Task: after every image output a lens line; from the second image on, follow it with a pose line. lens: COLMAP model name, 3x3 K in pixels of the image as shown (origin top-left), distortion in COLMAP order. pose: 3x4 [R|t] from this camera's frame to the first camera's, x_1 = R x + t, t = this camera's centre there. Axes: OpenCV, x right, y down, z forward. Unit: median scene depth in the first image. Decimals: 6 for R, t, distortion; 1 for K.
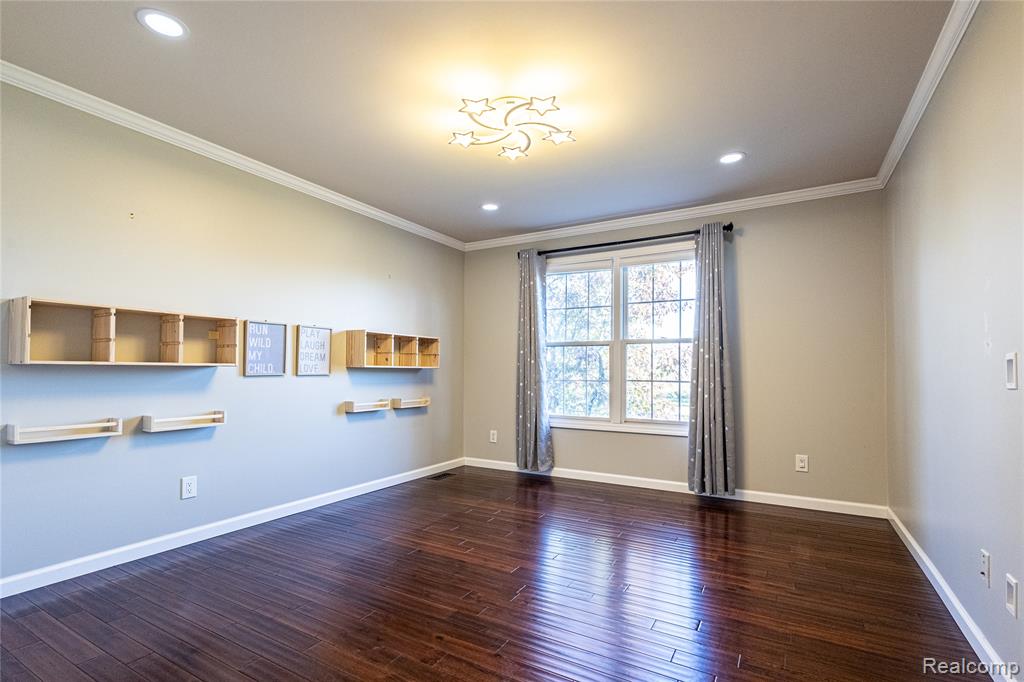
lens RADIAL K [[474.2, 0, 508.7], [0, 474.2, 359.7], [0, 0, 1]] dist [-0.000977, -0.001010]
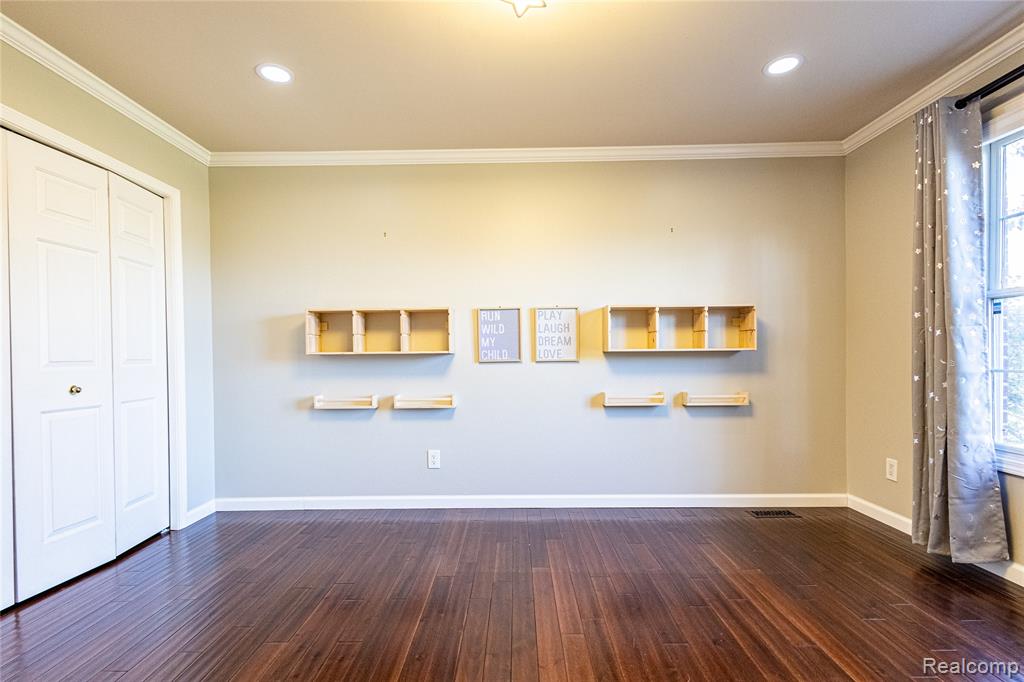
lens RADIAL K [[474.2, 0, 508.7], [0, 474.2, 359.7], [0, 0, 1]] dist [-0.000977, -0.001010]
pose [[0.493898, -0.004036, -0.869510, 0.295014], [0.032070, 0.999393, 0.013578, 0.012997], [0.868928, -0.034591, 0.493728, 0.425554]]
